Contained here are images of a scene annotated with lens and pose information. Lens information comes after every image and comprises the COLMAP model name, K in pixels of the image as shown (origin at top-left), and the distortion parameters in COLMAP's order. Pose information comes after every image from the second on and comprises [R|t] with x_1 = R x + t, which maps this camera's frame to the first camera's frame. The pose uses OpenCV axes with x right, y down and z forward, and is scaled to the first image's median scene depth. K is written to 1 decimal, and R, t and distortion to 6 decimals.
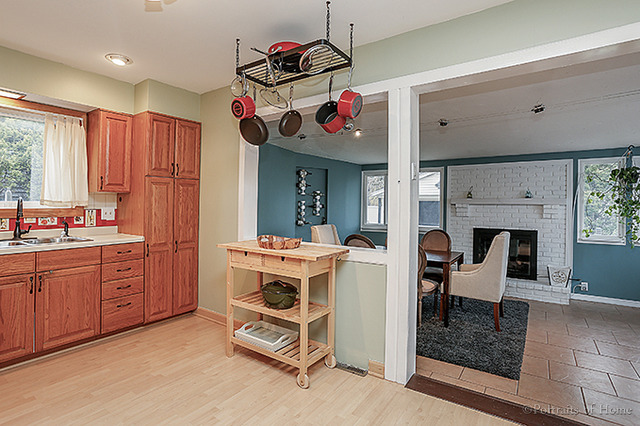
lens RADIAL K [[323.1, 0, 320.3], [0, 323.1, 210.7], [0, 0, 1]] dist [-0.001559, -0.000226]
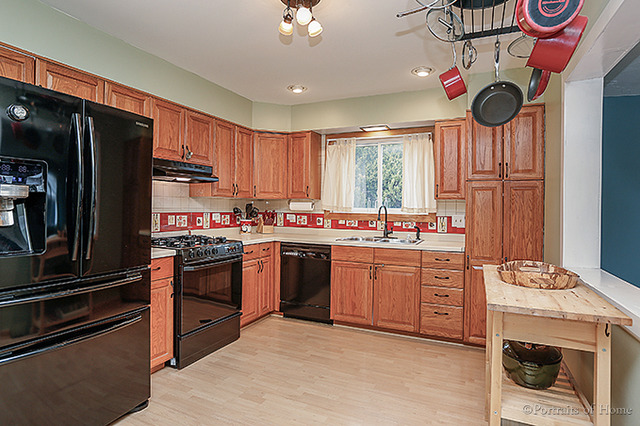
lens RADIAL K [[362.7, 0, 320.0], [0, 362.7, 213.0], [0, 0, 1]] dist [-0.037483, 0.002127]
pose [[0.188234, 0.013162, -0.982036, 0.408796], [-0.034857, 0.999370, 0.006713, -0.009823], [0.981505, 0.032967, 0.188574, 0.426870]]
